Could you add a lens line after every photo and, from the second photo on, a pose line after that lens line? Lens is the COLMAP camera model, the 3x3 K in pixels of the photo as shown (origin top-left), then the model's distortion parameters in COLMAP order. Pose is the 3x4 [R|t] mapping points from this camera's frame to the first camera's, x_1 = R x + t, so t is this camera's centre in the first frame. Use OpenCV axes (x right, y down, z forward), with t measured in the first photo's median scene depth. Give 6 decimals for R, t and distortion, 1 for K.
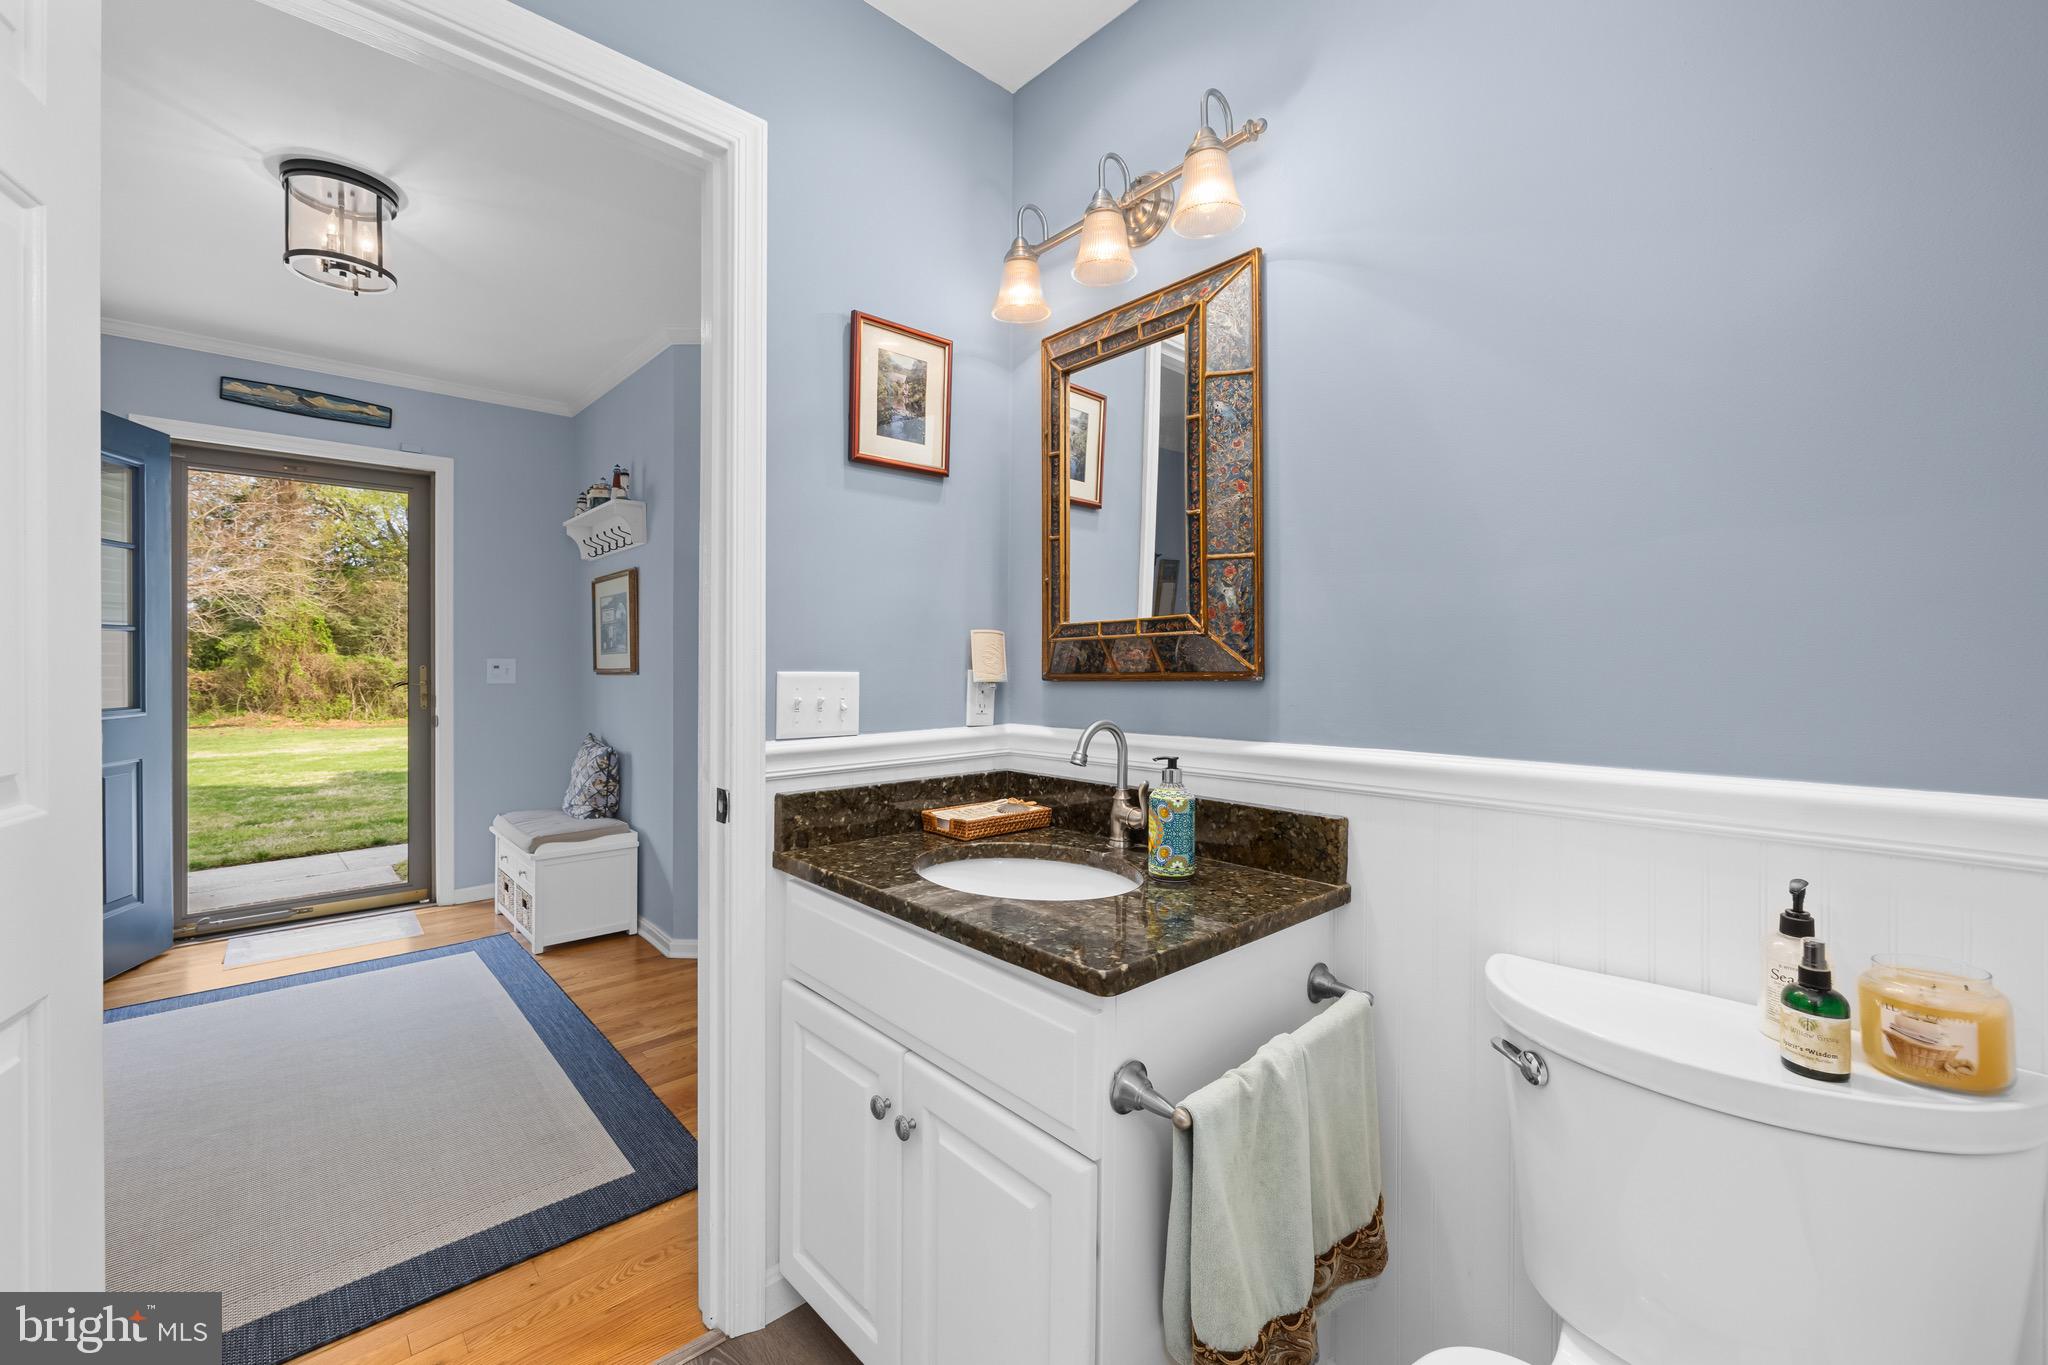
lens RADIAL K [[829.7, 0, 1018.5], [0, 829.7, 666.4], [0, 0, 1]] dist [0.001969, -0.000095]
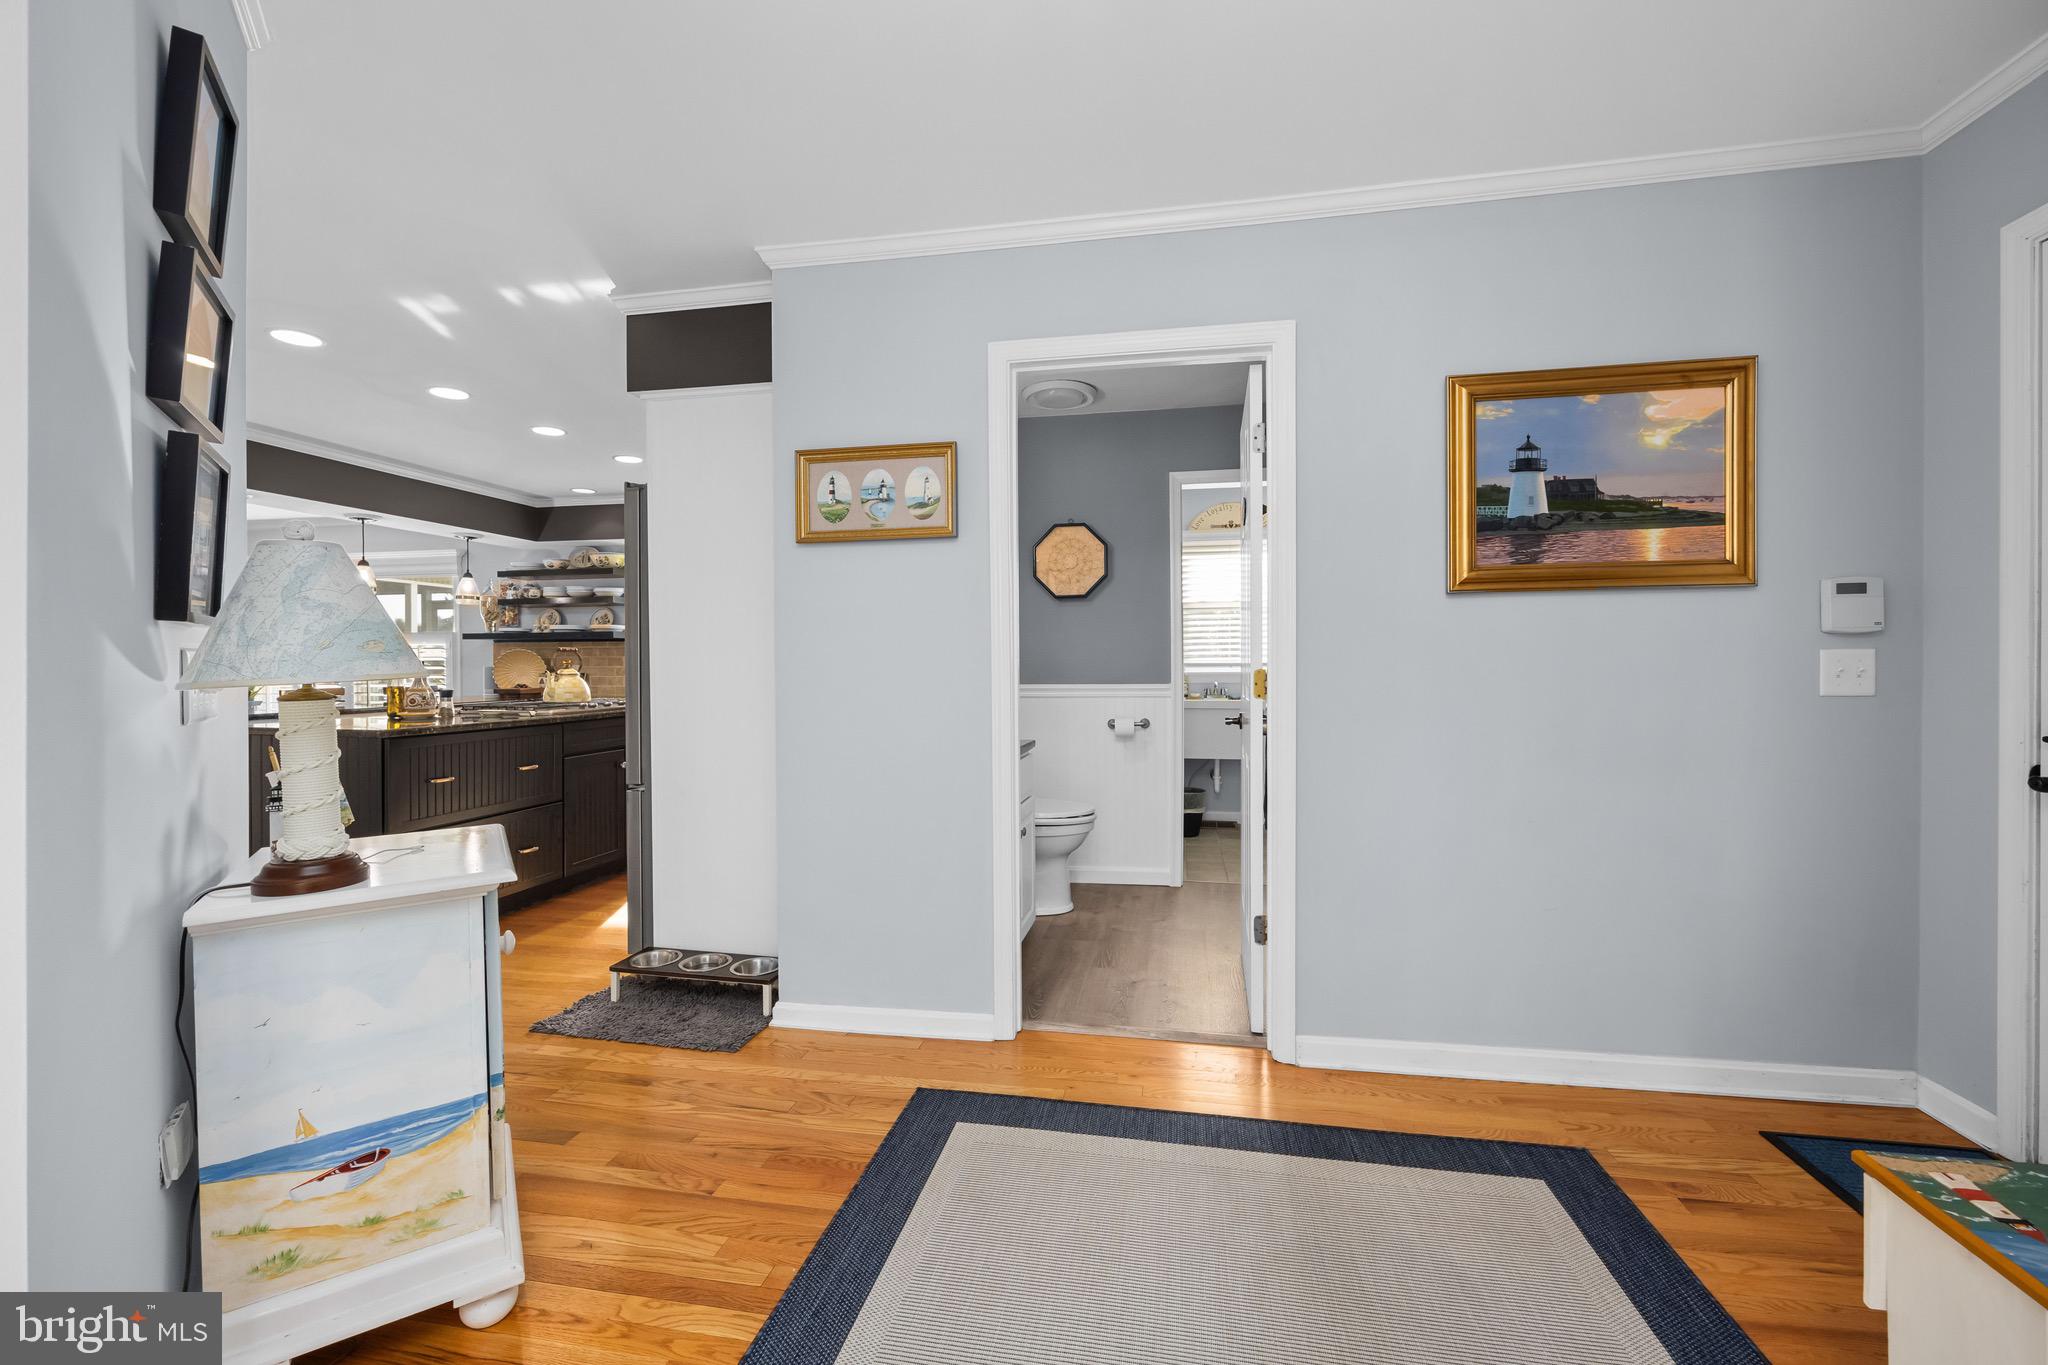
lens RADIAL K [[826.7, 0, 1023.7], [0, 826.7, 686.6], [0, 0, 1]] dist [0.001061, -0.000698]
pose [[-0.596186, -0.018308, 0.802638, -0.738605], [0.008566, 0.999538, 0.029163, 0.005256], [-0.802801, 0.024262, -0.595753, 0.841269]]
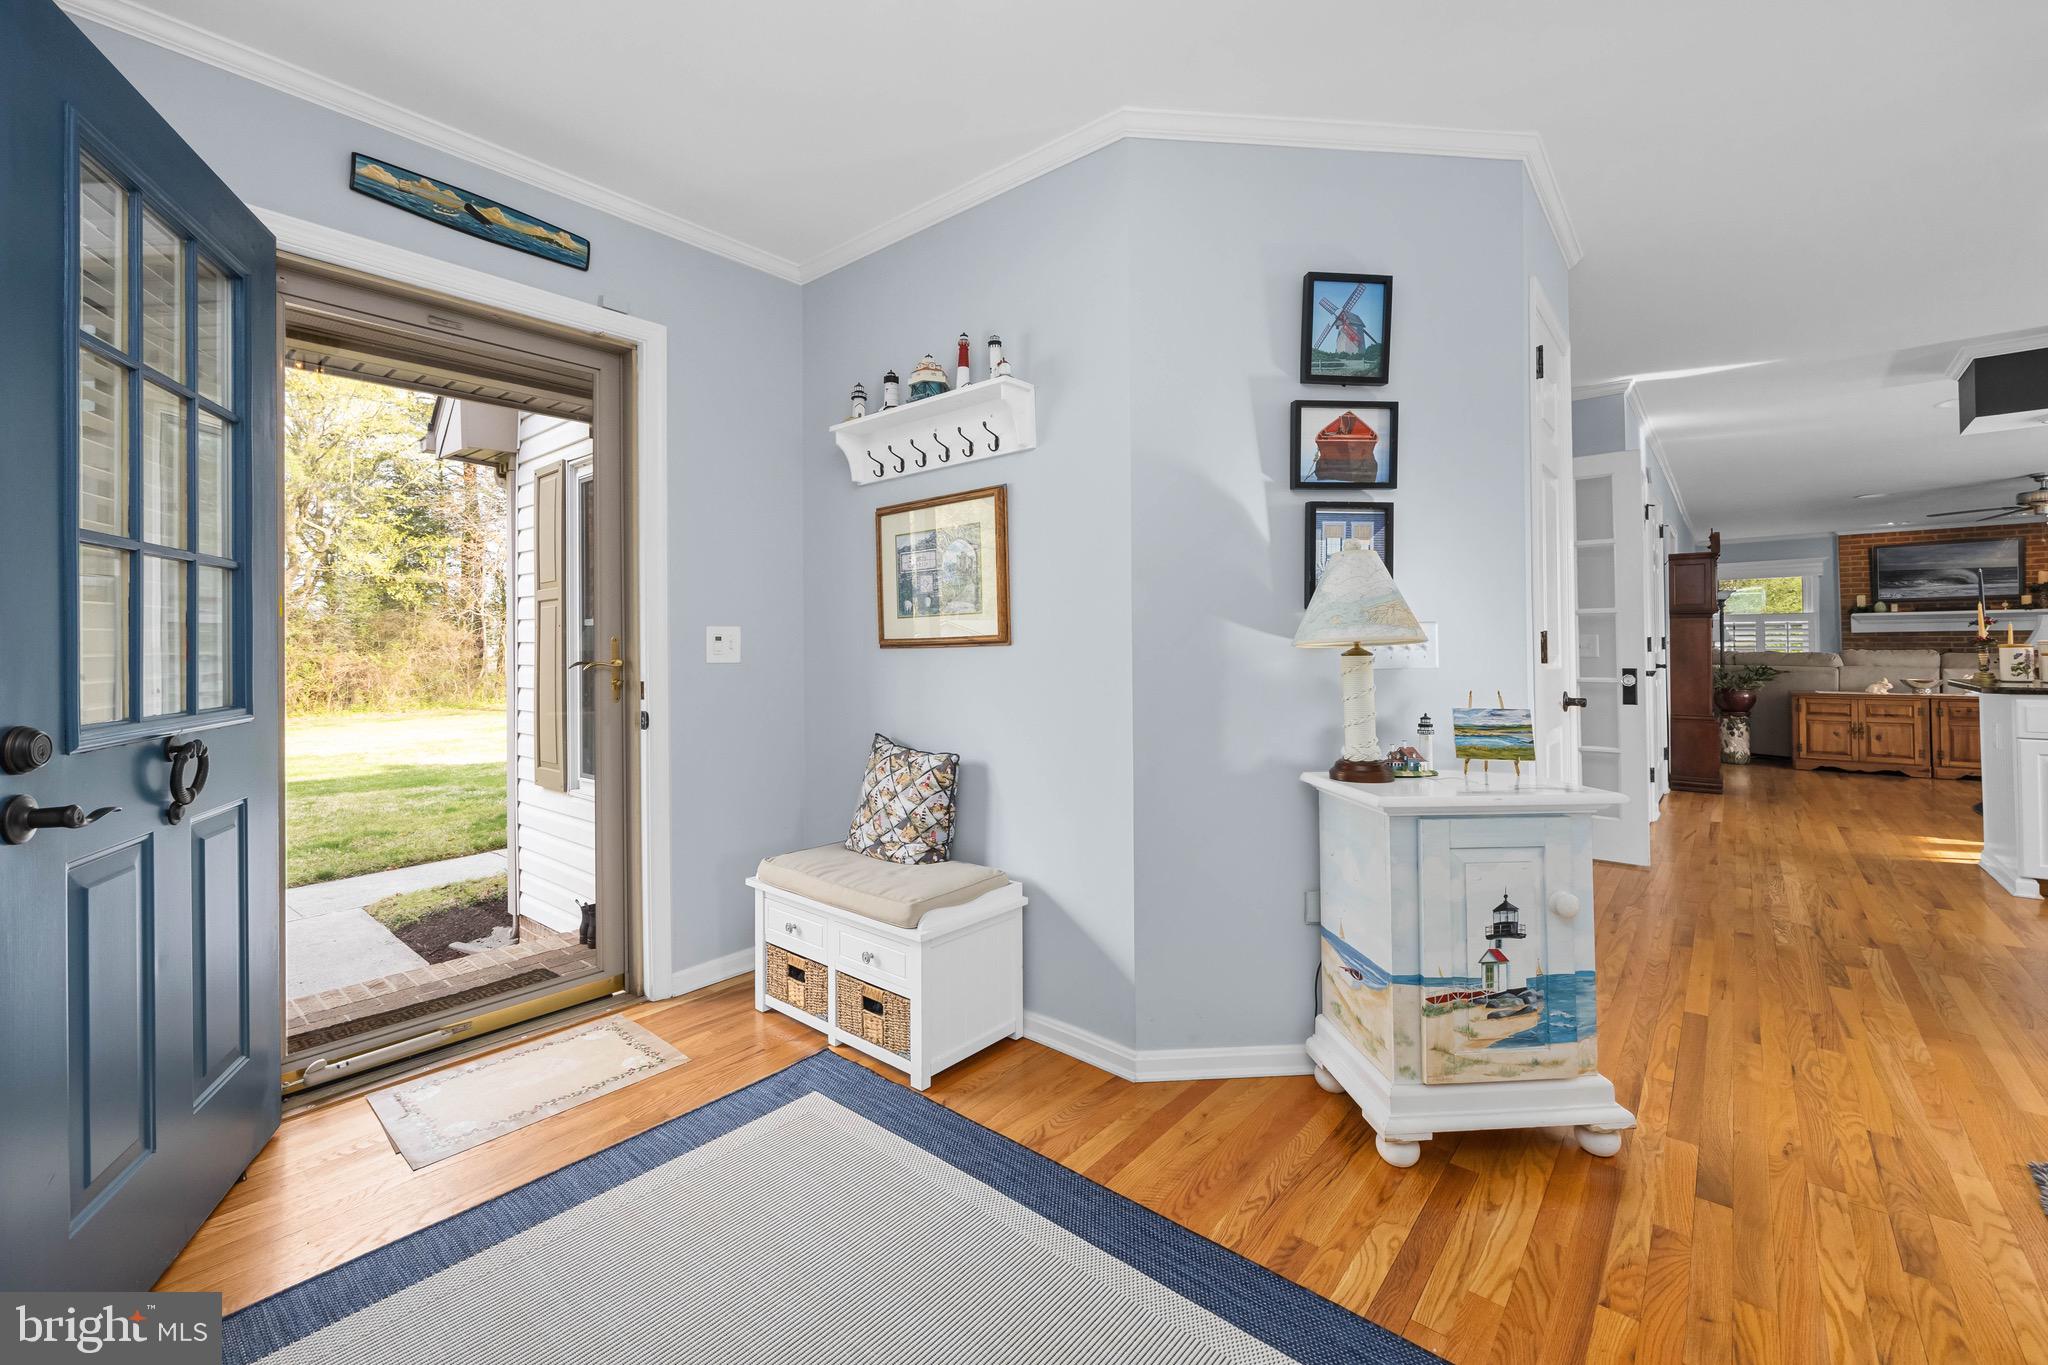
lens RADIAL K [[834.9, 0, 1018.8], [0, 834.9, 638.8], [0, 0, 1]] dist [-0.002255, -0.000755]
pose [[0.991557, -0.007605, 0.129446, -0.548050], [0.009410, 0.999867, -0.013336, 0.014261], [-0.129327, 0.014442, 0.991497, 0.338058]]
